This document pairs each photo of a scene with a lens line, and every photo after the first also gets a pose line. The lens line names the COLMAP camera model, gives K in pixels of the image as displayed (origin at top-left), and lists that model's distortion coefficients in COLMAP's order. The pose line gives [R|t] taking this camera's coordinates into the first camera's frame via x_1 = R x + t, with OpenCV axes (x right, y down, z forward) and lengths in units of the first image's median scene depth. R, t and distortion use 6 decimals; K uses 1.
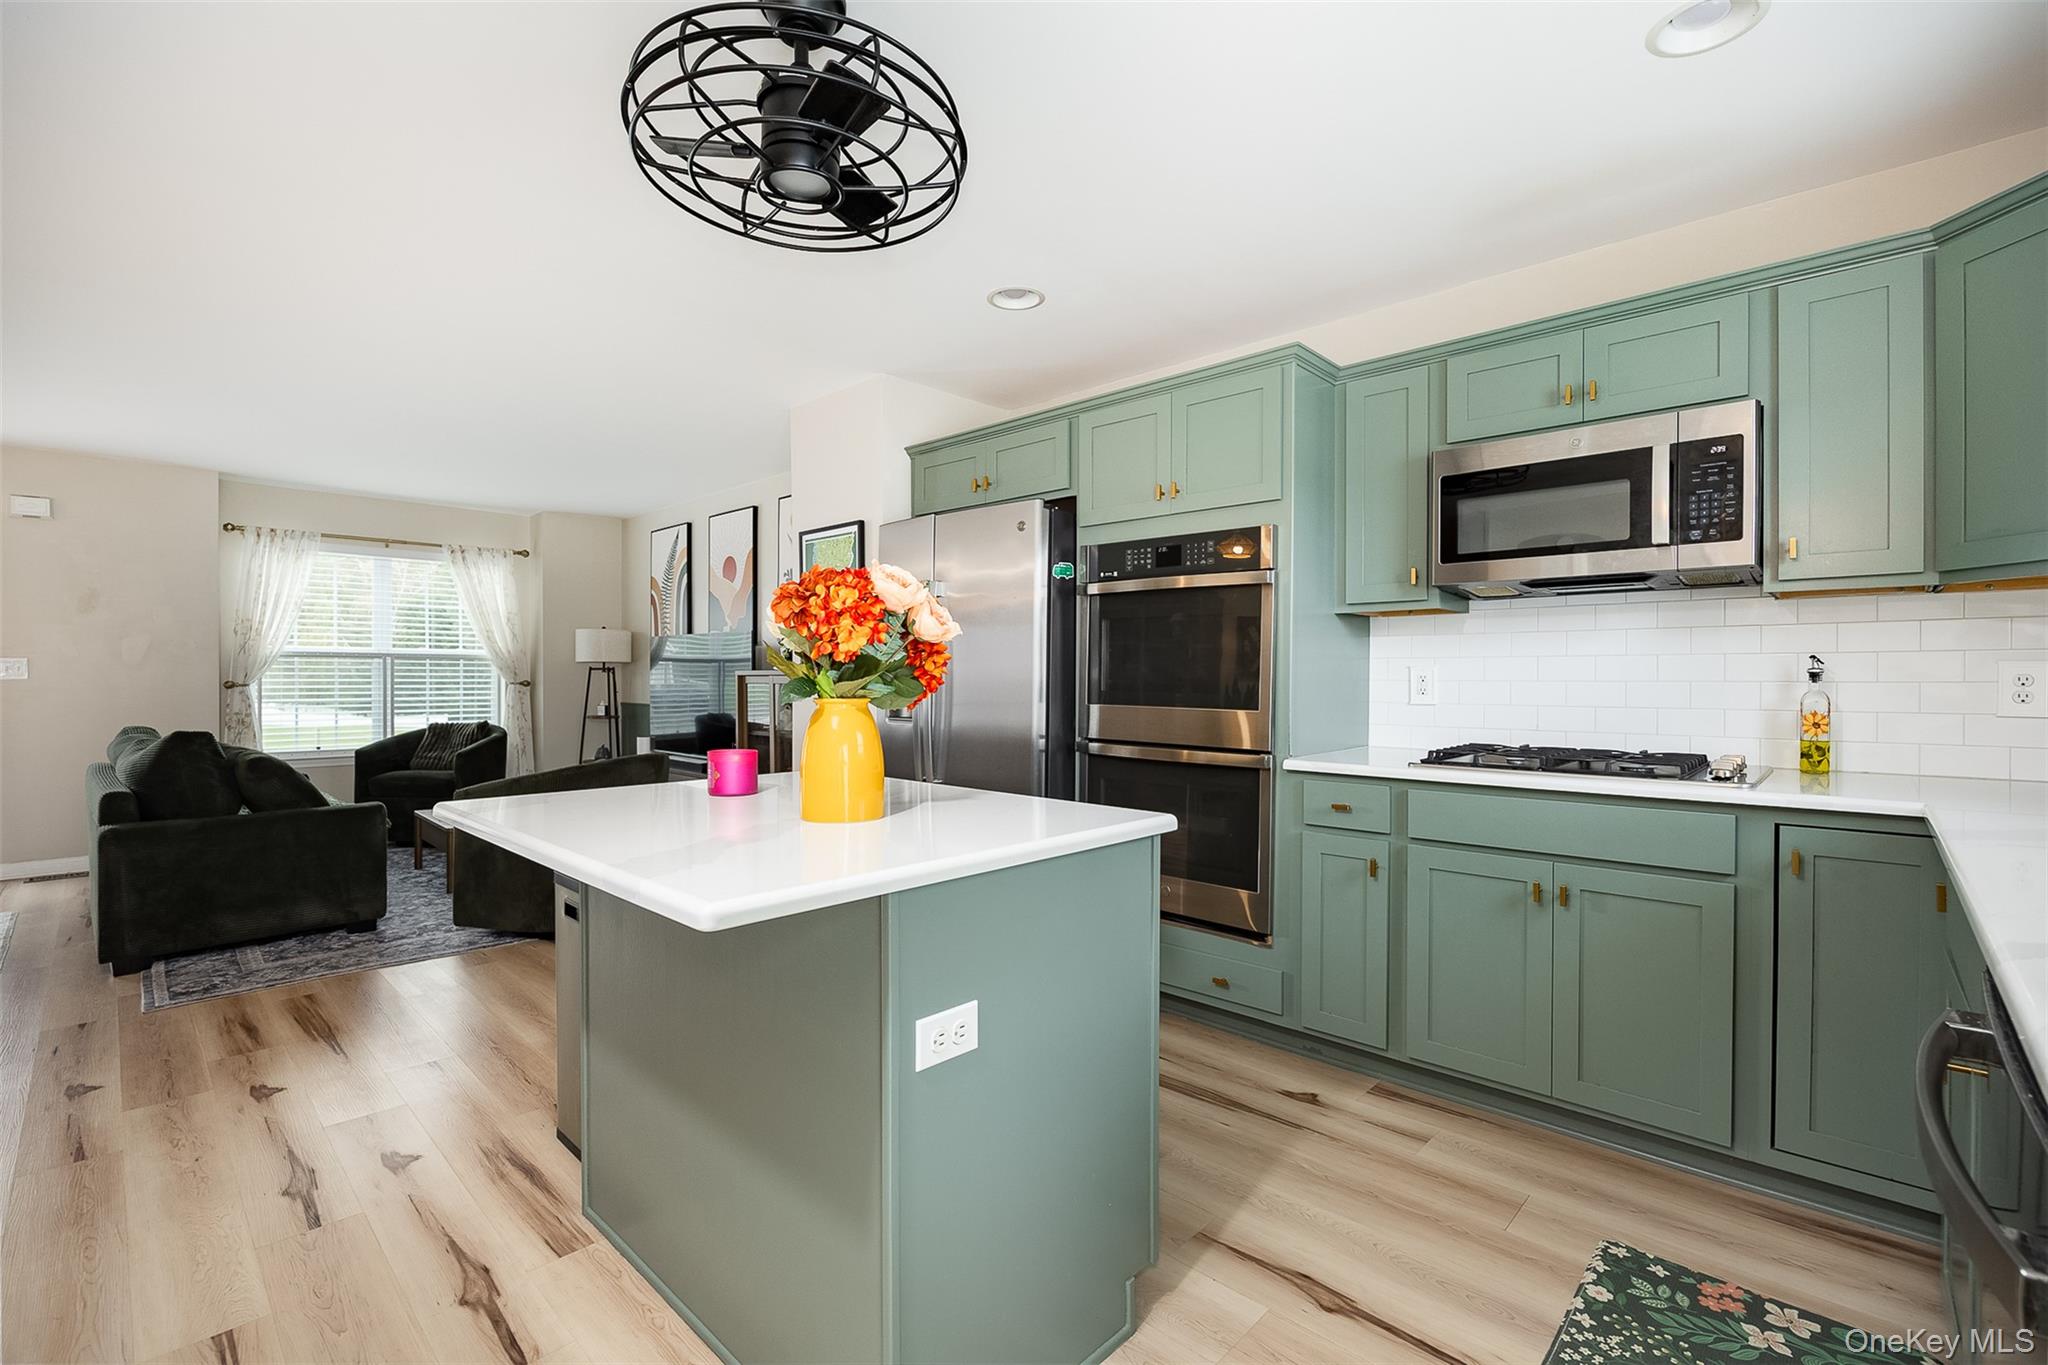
lens RADIAL K [[931.1, 0, 1034.3], [0, 931.1, 683.4], [0, 0, 1]] dist [-0.001359, 0.000548]
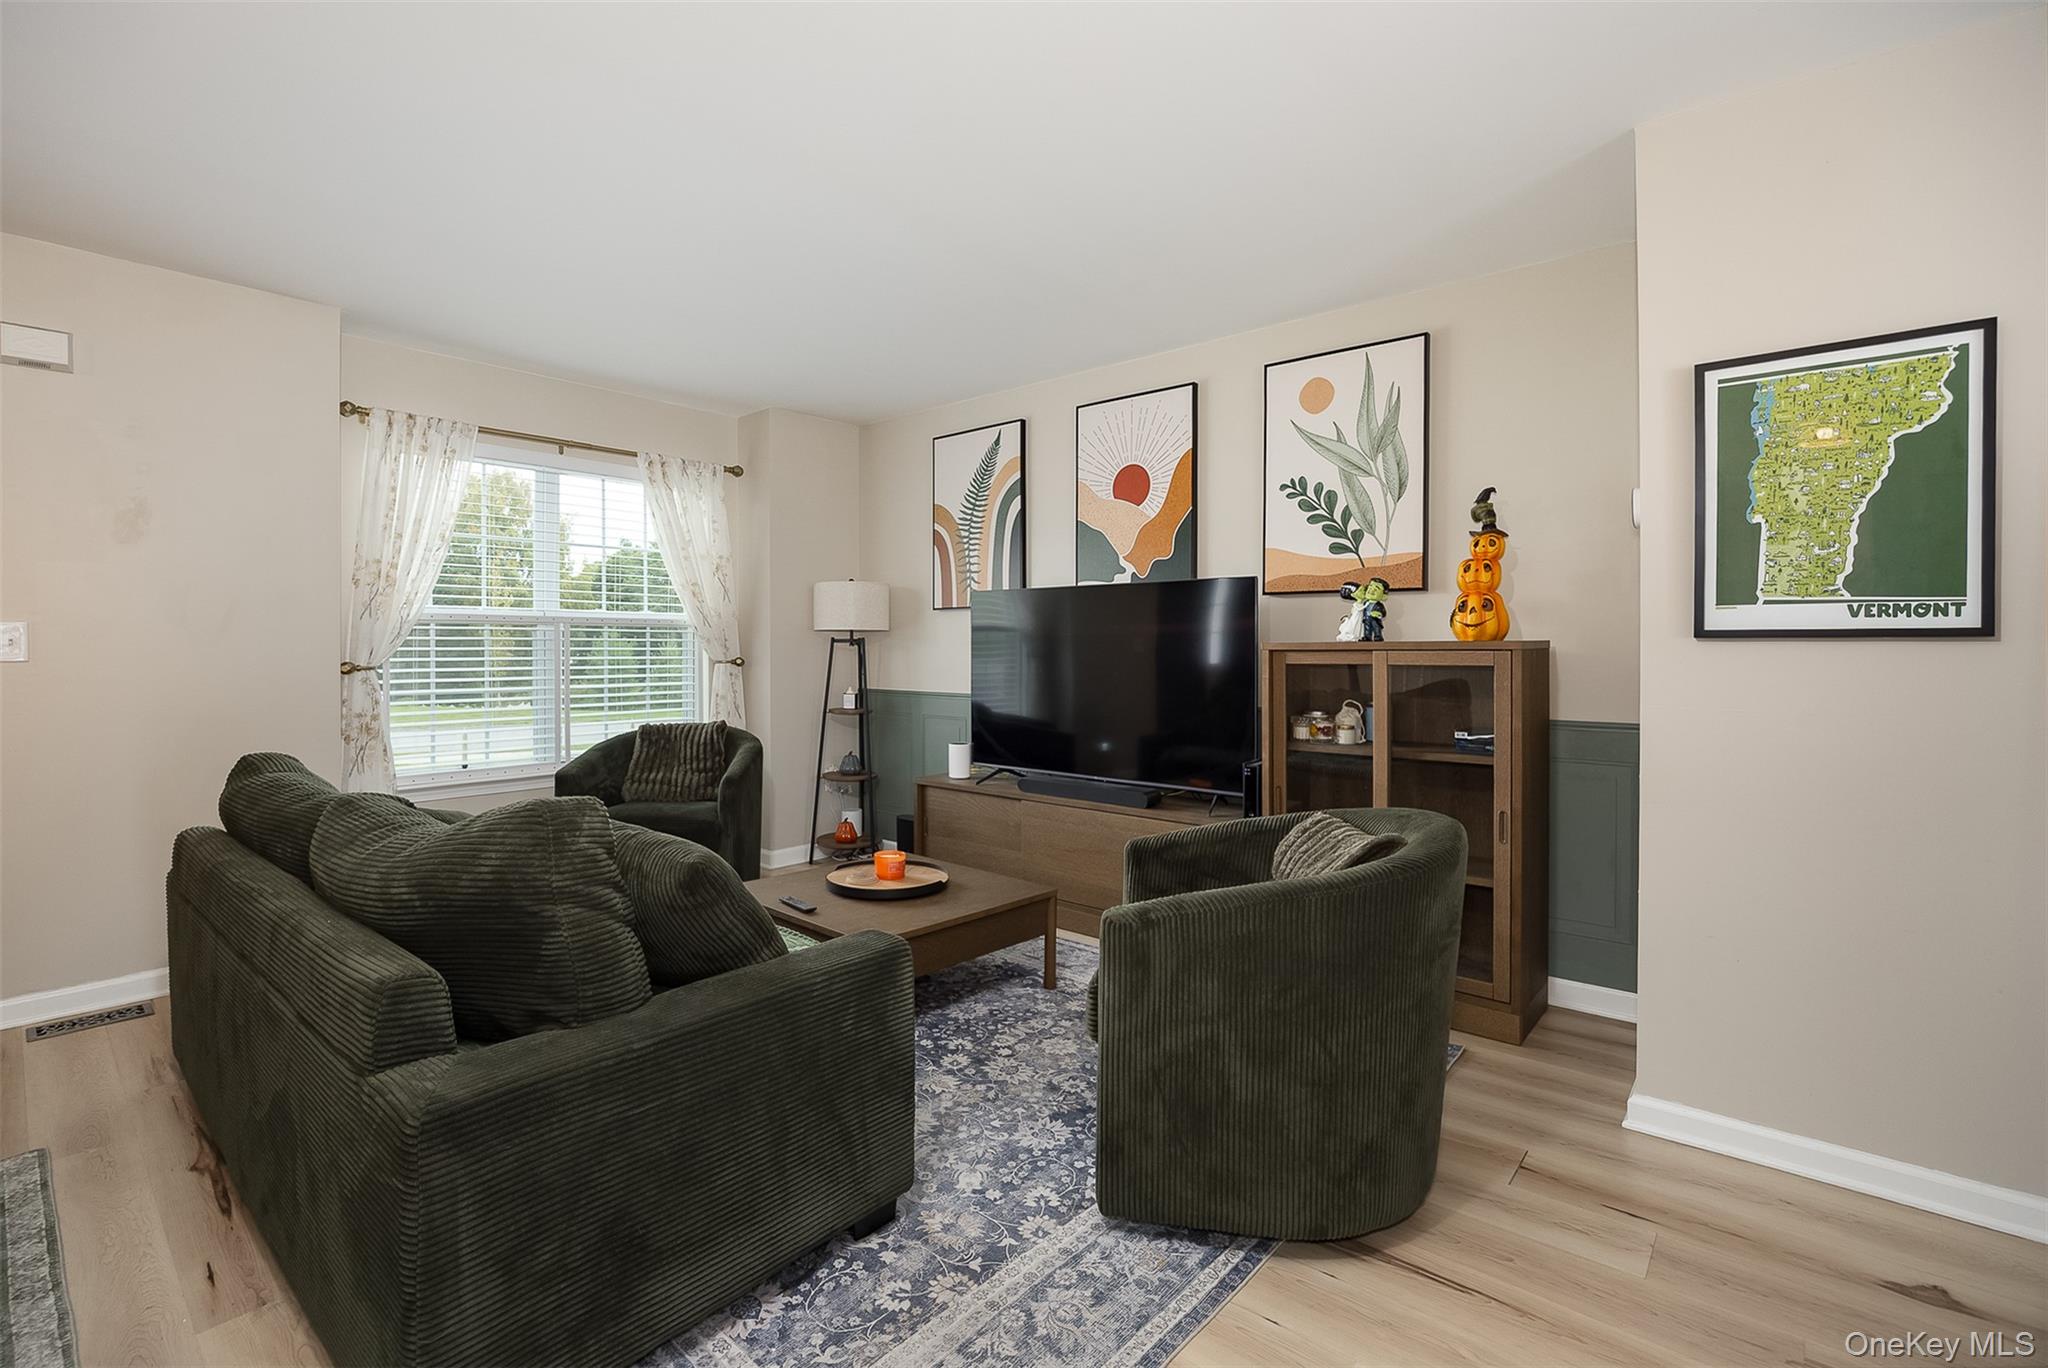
lens RADIAL K [[931.1, 0, 991.1], [0, 931.1, 646.3], [0, 0, 1]] dist [-0.001359, 0.000548]
pose [[0.999095, -0.001933, 0.042488, -0.444588], [0.002312, 0.999958, -0.008881, -0.005611], [-0.042469, 0.008972, 0.999058, 0.354576]]
